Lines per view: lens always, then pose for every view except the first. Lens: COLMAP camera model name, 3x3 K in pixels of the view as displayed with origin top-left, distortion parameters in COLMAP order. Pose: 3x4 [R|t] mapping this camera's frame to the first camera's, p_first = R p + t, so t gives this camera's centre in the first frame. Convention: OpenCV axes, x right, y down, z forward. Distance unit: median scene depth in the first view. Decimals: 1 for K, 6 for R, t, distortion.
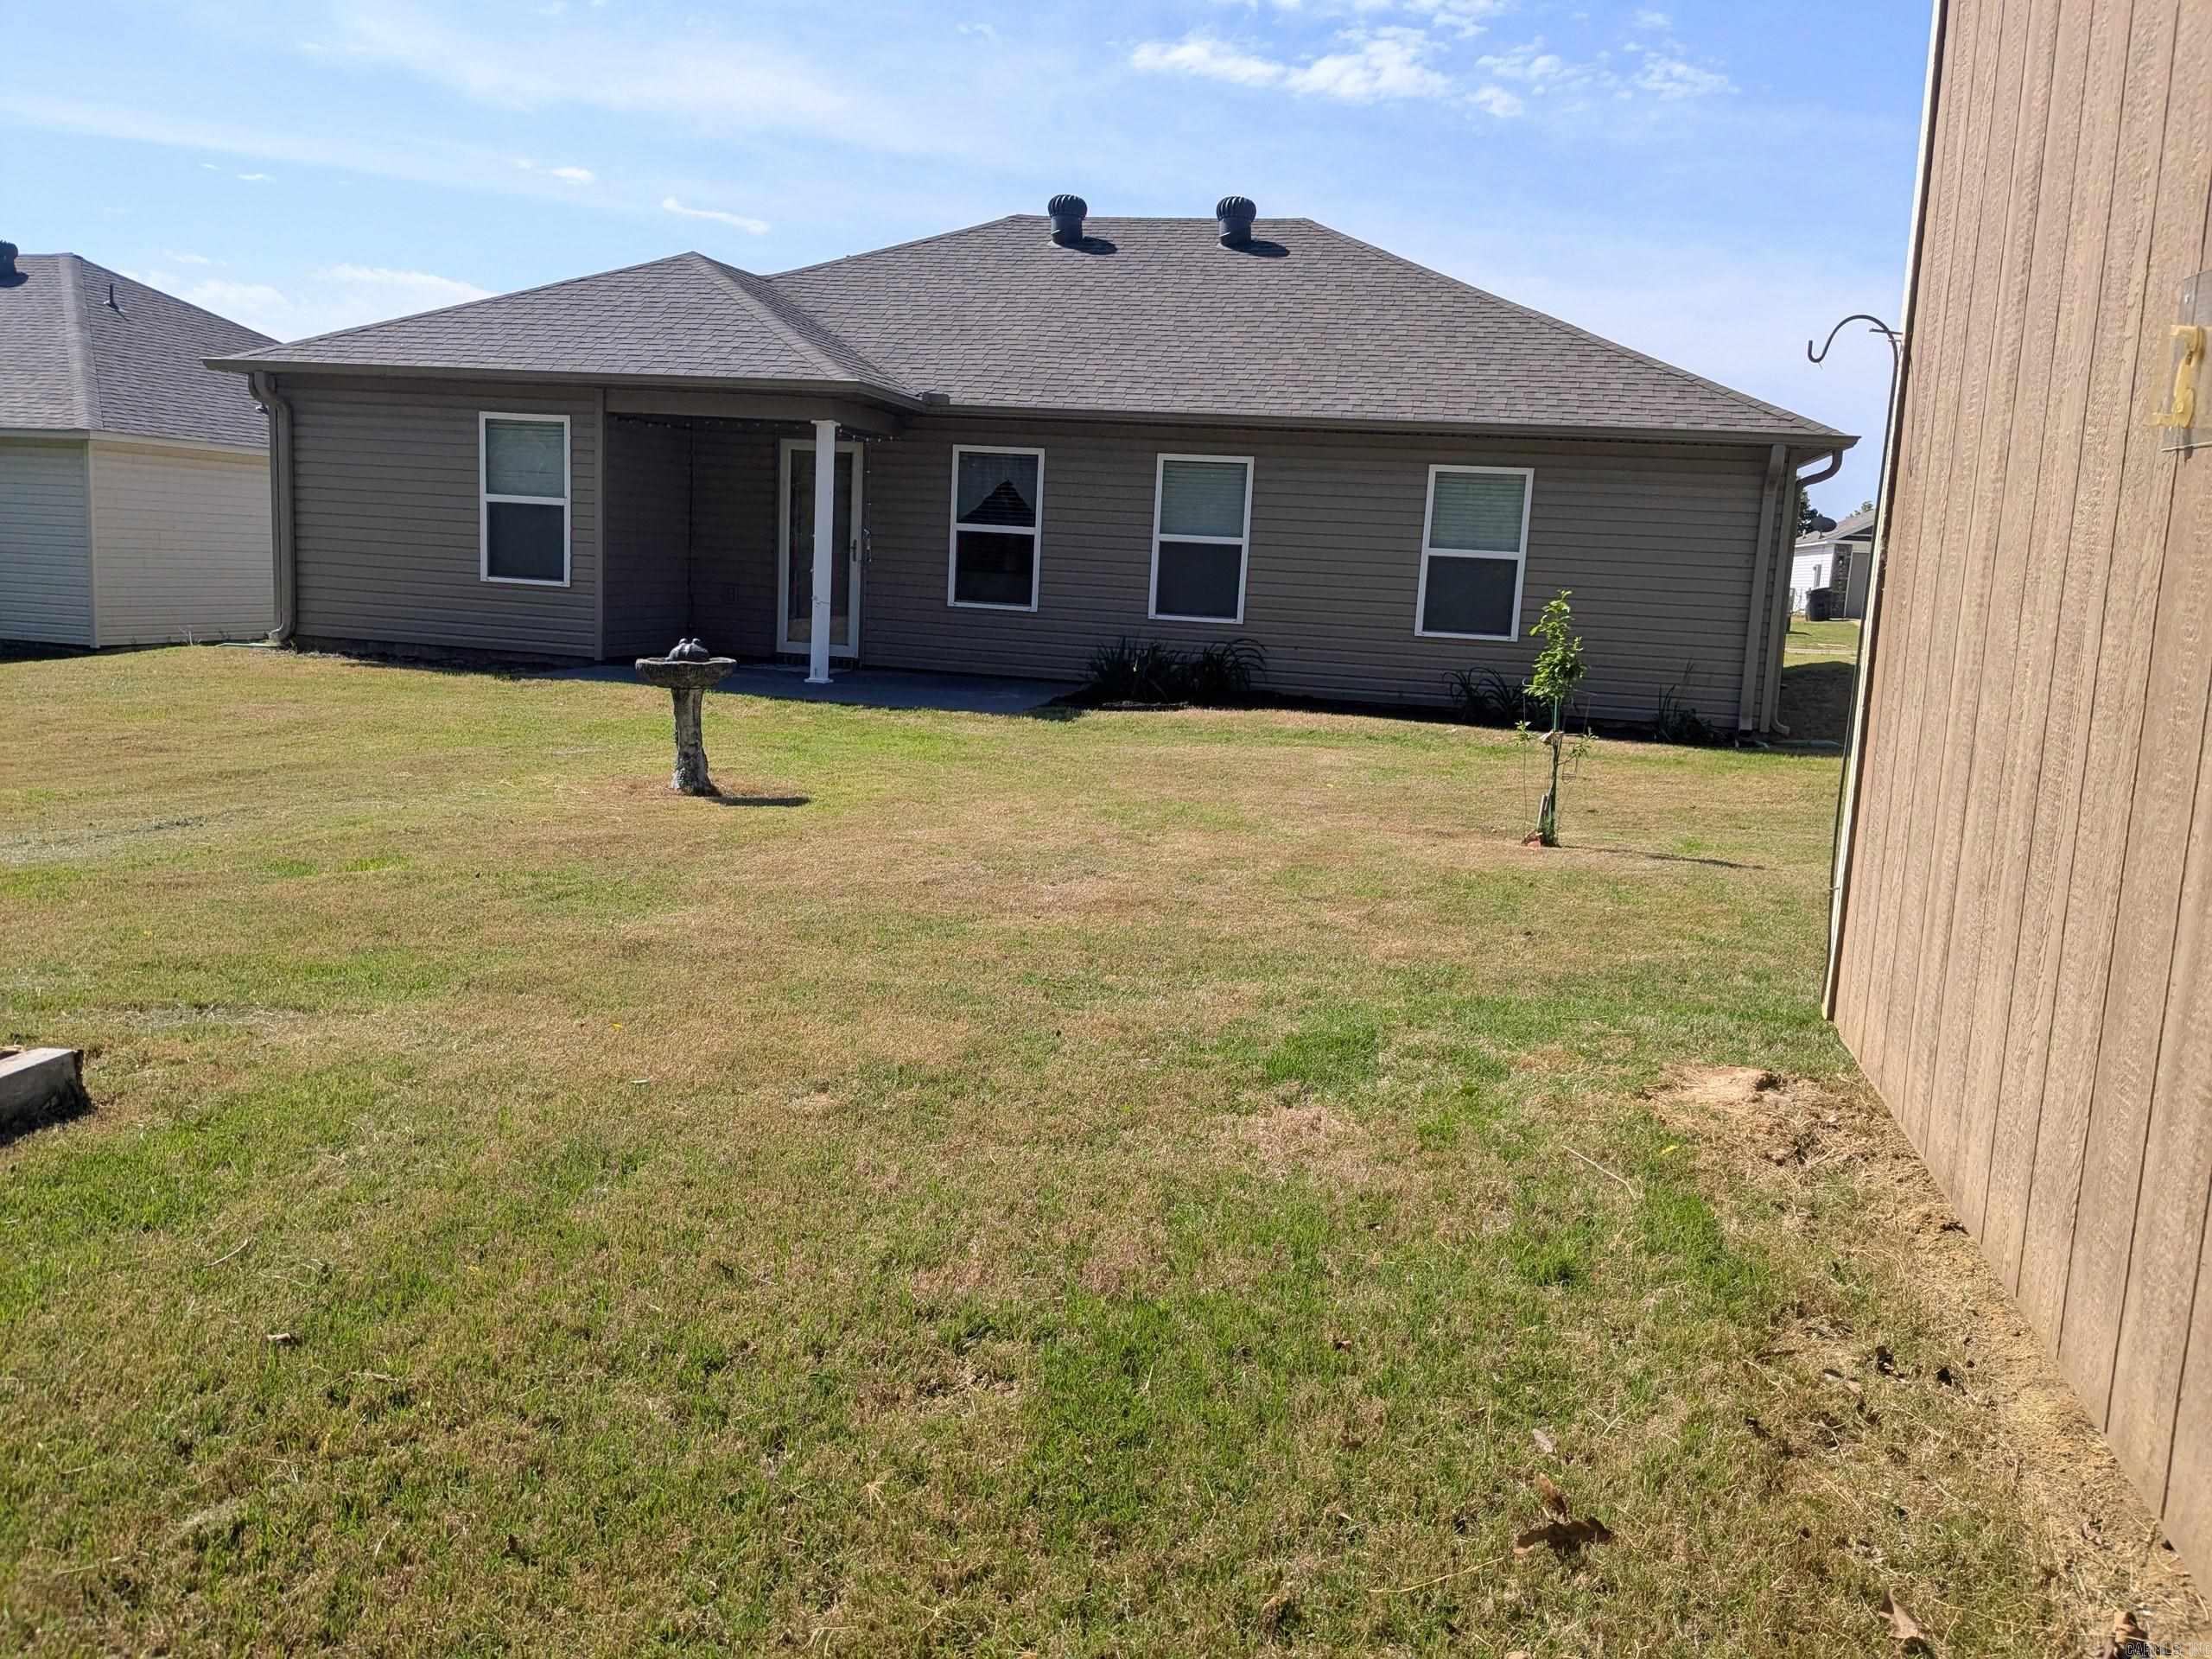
lens RADIAL K [[1759.2, 0, 1090.9], [0, 1759.2, 814.1], [0, 0, 1]] dist [0.065756, -0.110913]
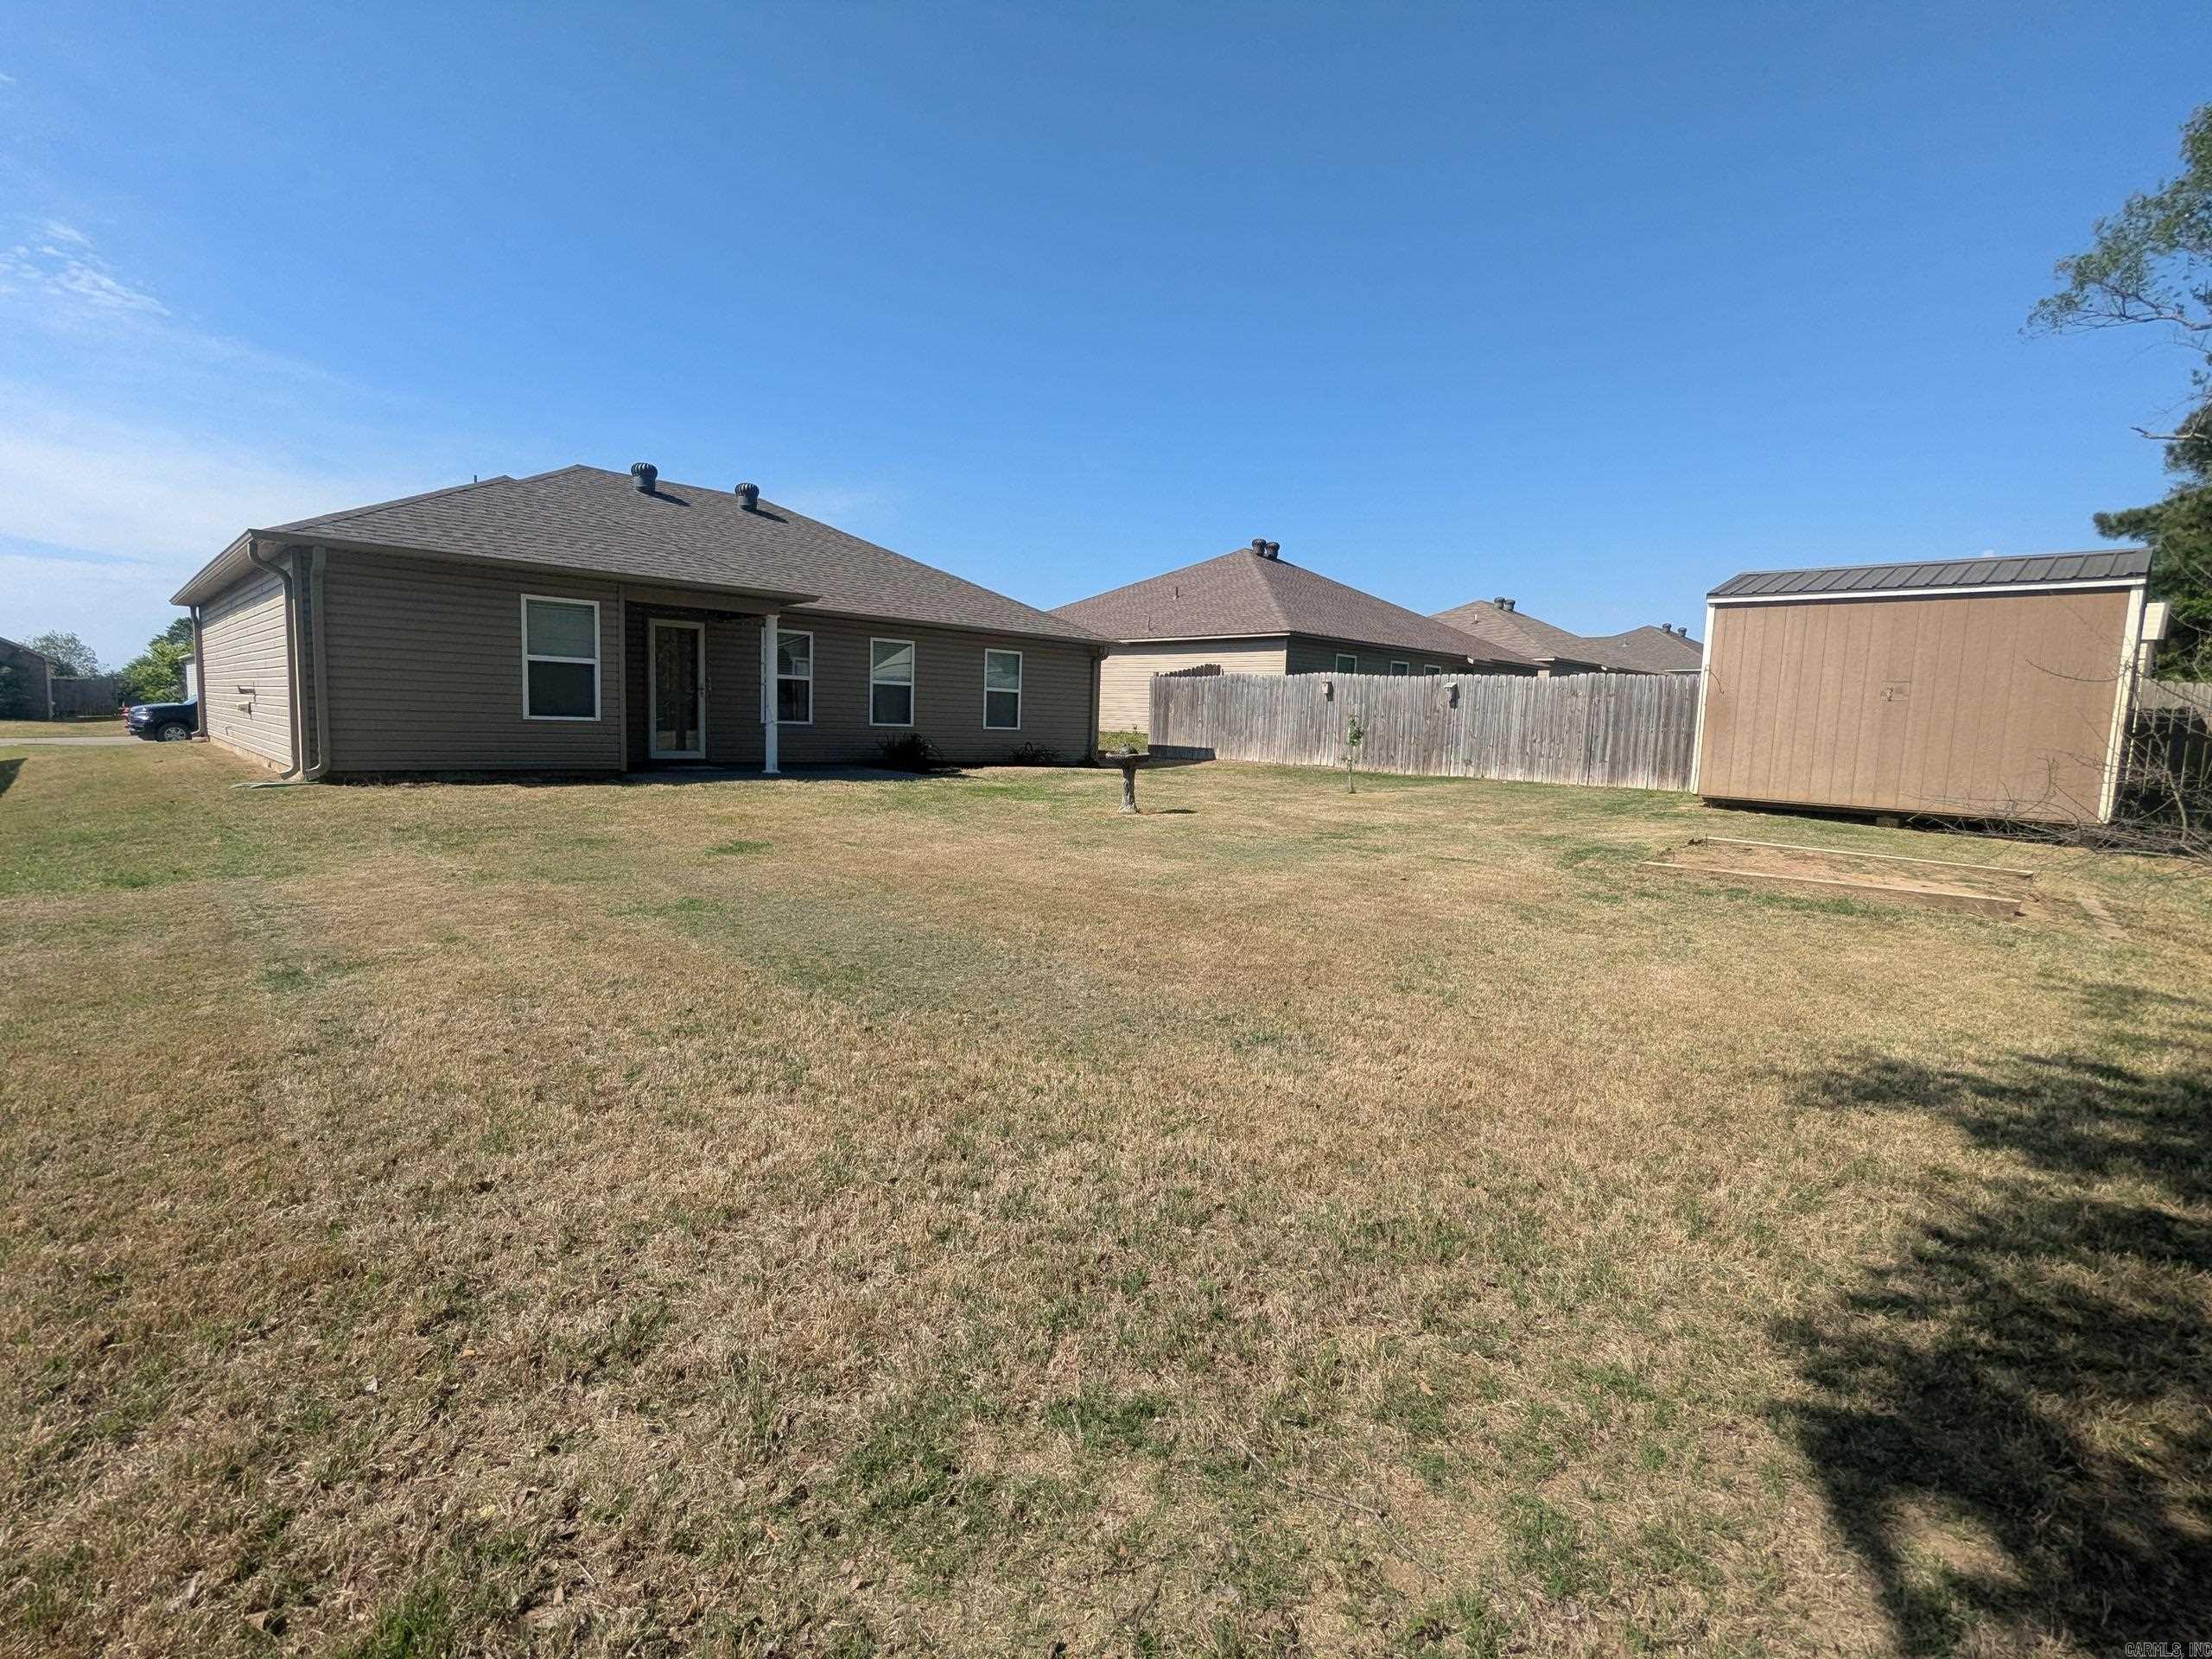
lens RADIAL K [[1112.9, 0, 1107.6], [0, 1112.9, 828.3], [0, 0, 1]] dist [-0.000076, 0.007602]
pose [[0.519537, -0.117051, 0.846392, -0.851446], [0.119571, 0.990785, 0.063624, -0.050447], [-0.846040, 0.068149, 0.528746, 0.184771]]
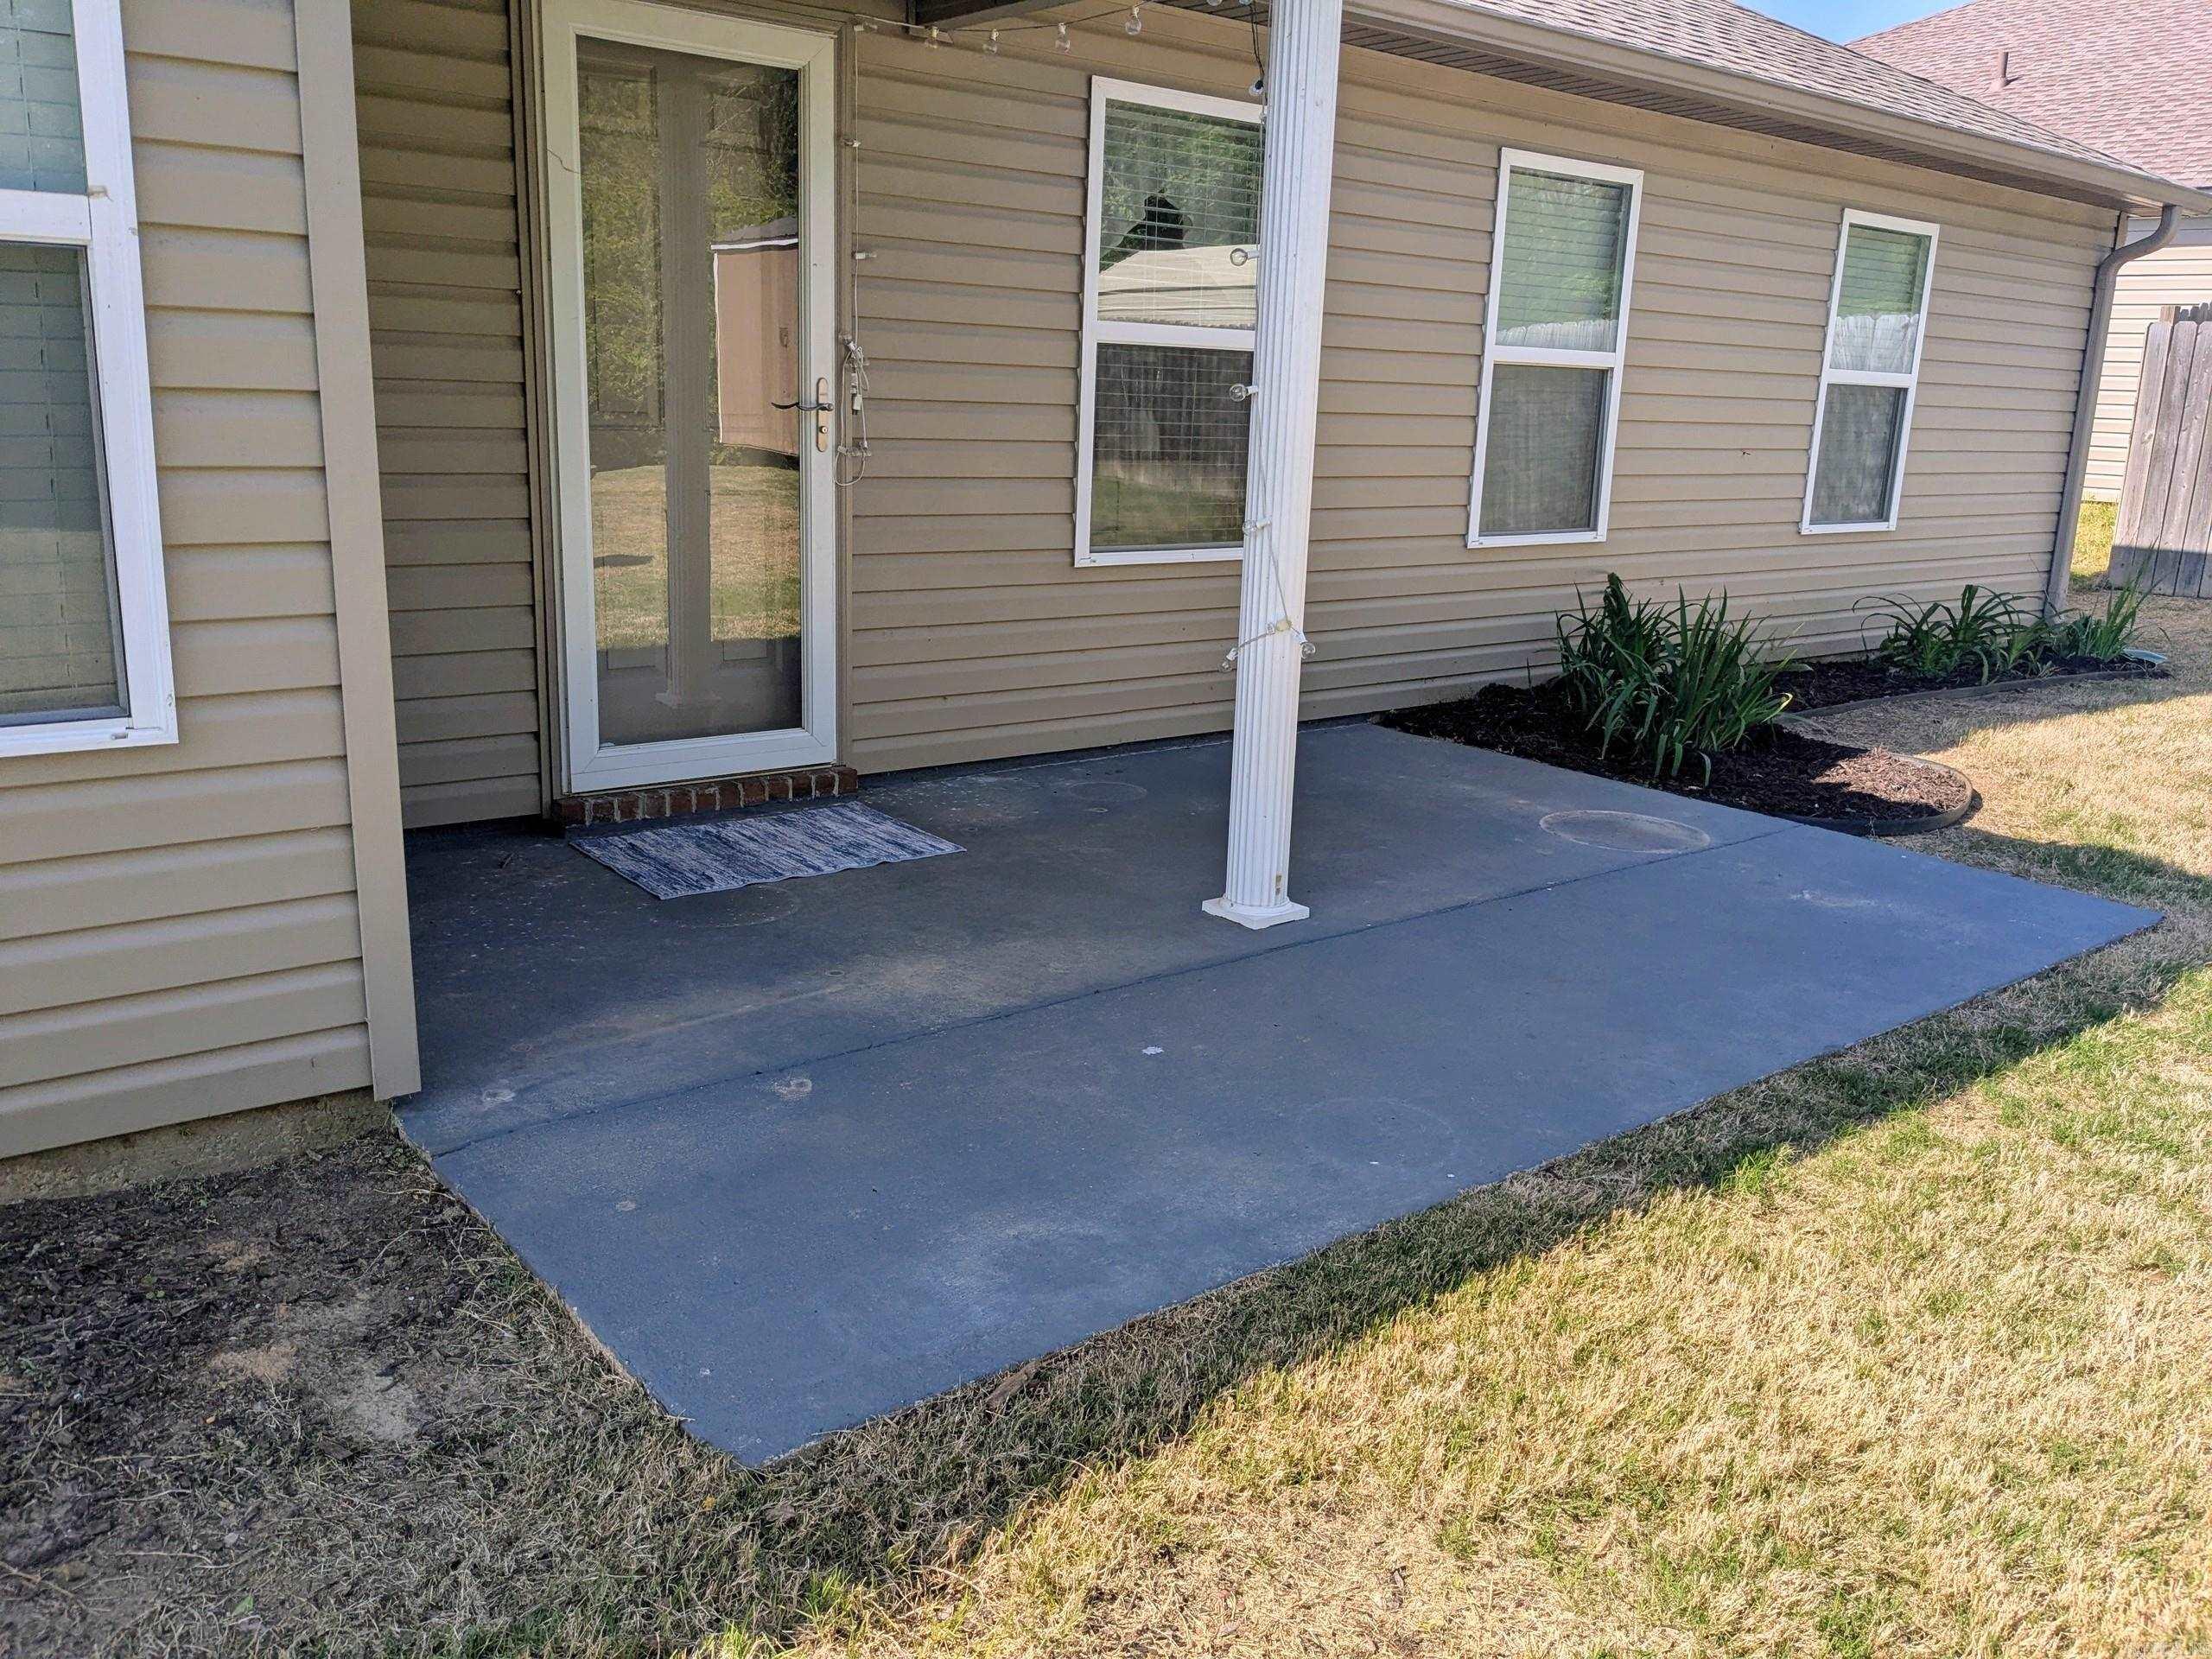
lens RADIAL K [[1759.2, 0, 1090.9], [0, 1759.2, 814.1], [0, 0, 1]] dist [0.065756, -0.110913]
pose [[0.597895, -0.221396, 0.770393, -0.375146], [0.115916, 0.974878, 0.190199, -0.143223], [-0.793149, -0.024418, 0.608538, 0.825069]]
